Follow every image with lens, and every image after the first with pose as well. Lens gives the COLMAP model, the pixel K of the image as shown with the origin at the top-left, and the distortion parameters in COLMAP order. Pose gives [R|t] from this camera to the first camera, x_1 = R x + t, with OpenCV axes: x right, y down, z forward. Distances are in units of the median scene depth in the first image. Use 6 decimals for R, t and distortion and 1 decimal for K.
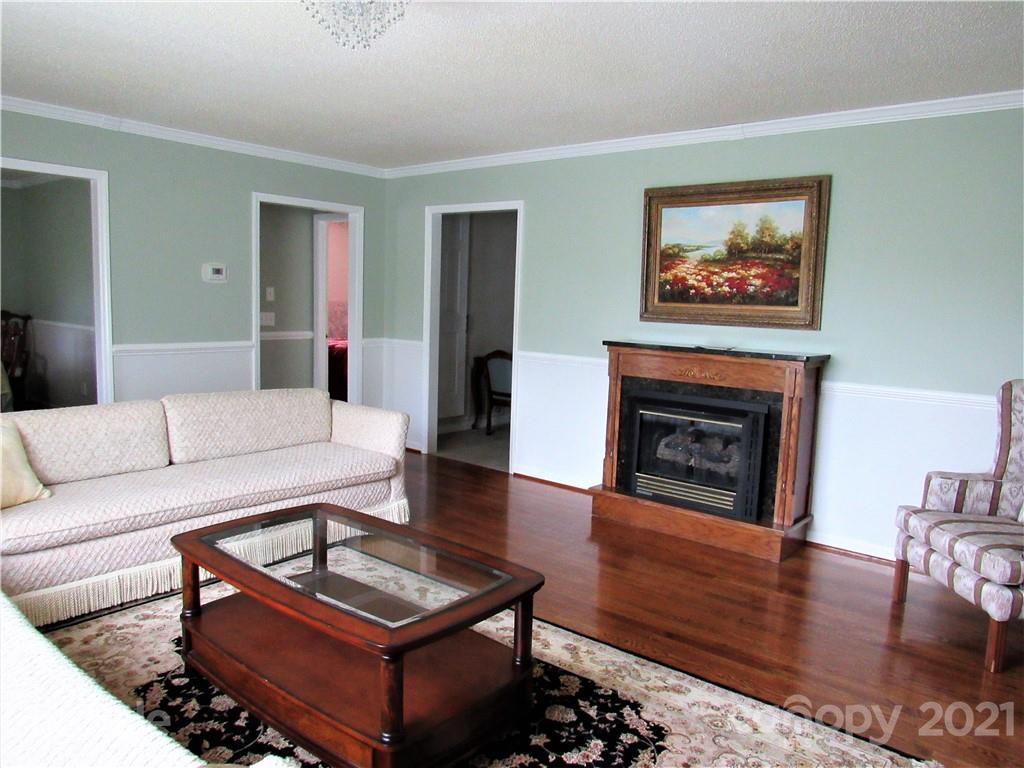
lens RADIAL K [[726.4, 0, 516.9], [0, 726.4, 377.8], [0, 0, 1]] dist [-0.030761, 0.007614]
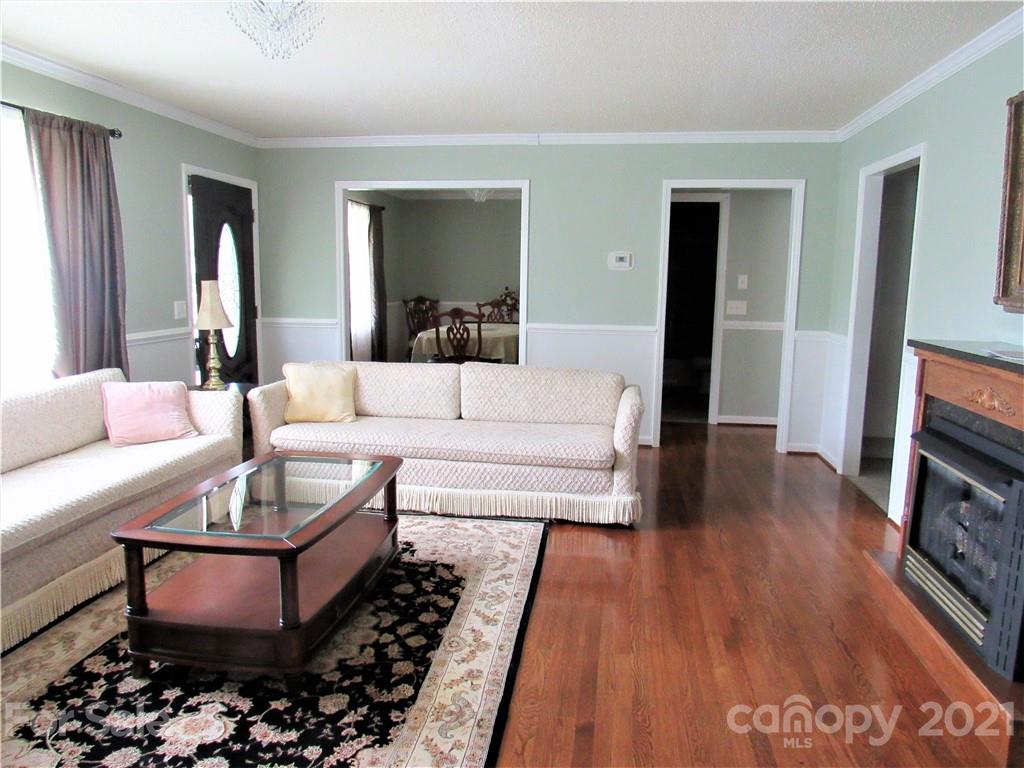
lens RADIAL K [[726.4, 0, 515.3], [0, 726.4, 382.6], [0, 0, 1]] dist [-0.030761, 0.007614]
pose [[0.522856, 0.100096, -0.846524, 0.532495], [-0.091732, 0.993922, 0.060867, -0.020786], [0.847471, 0.045829, 0.528860, 0.379455]]
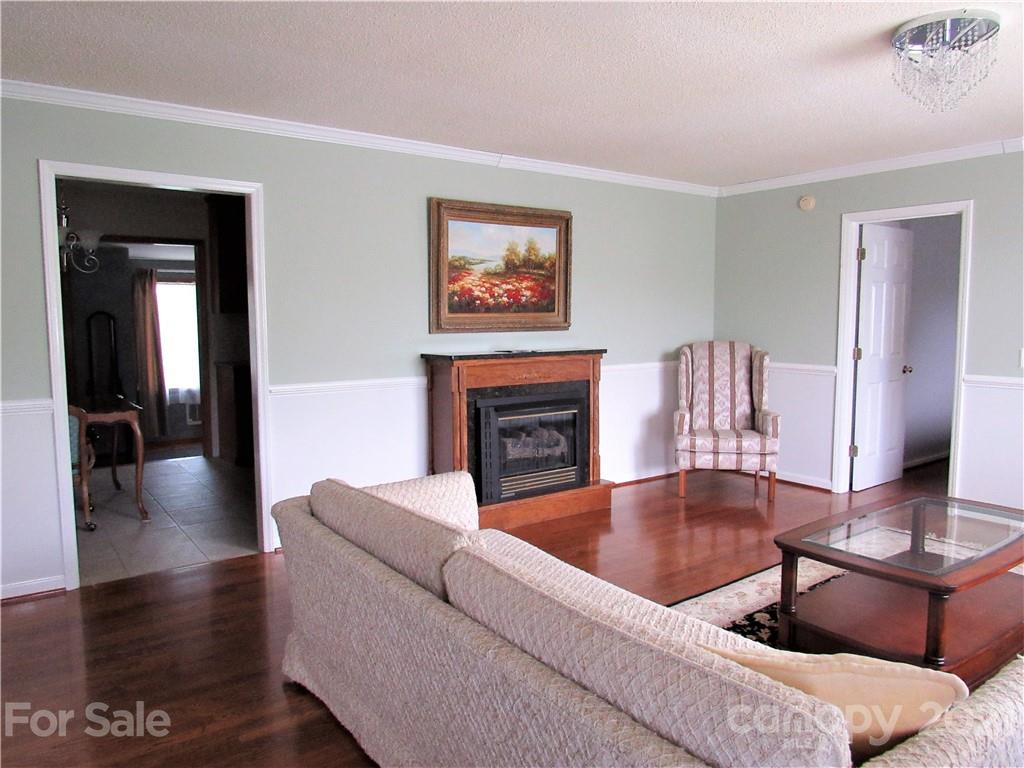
lens RADIAL K [[726.4, 0, 516.4], [0, 726.4, 382.0], [0, 0, 1]] dist [-0.030761, 0.007614]
pose [[0.245634, -0.122496, 0.961592, -0.817602], [0.120770, 0.988122, 0.095026, -0.102056], [-0.961810, 0.092790, 0.257510, 0.711992]]
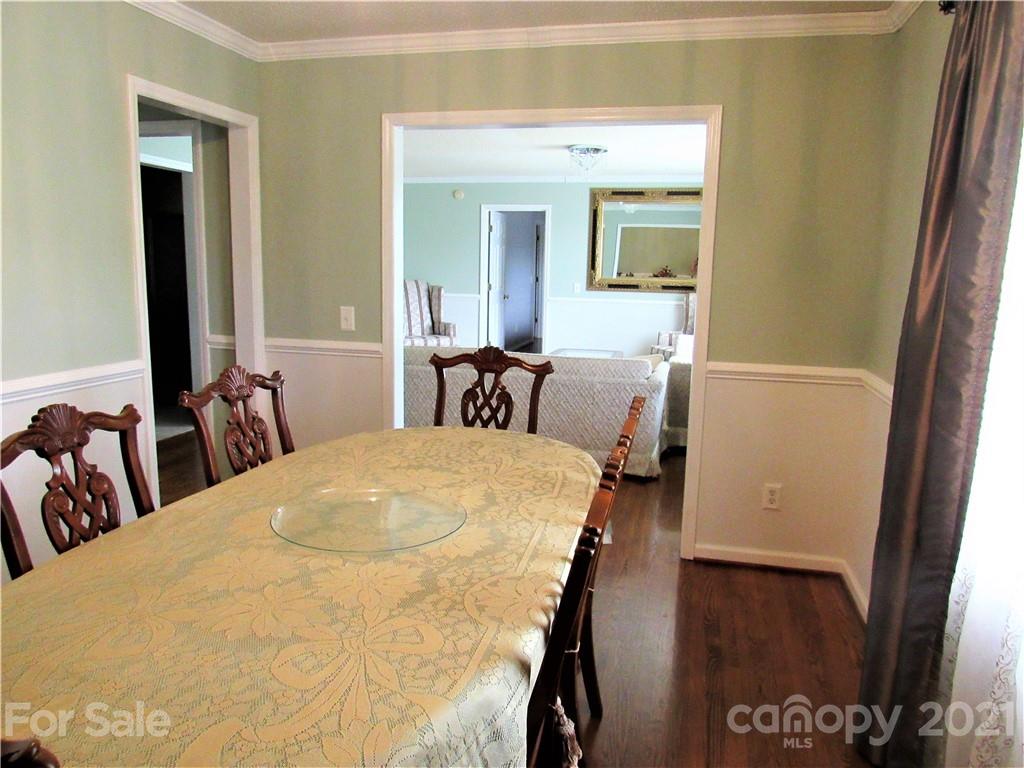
lens RADIAL K [[726.4, 0, 510.0], [0, 726.4, 388.6], [0, 0, 1]] dist [-0.030761, 0.007614]
pose [[-0.429912, -0.197739, 0.880951, -1.477884], [0.066967, 0.966051, 0.249521, -0.207168], [-0.900384, 0.166267, -0.402075, 1.347141]]
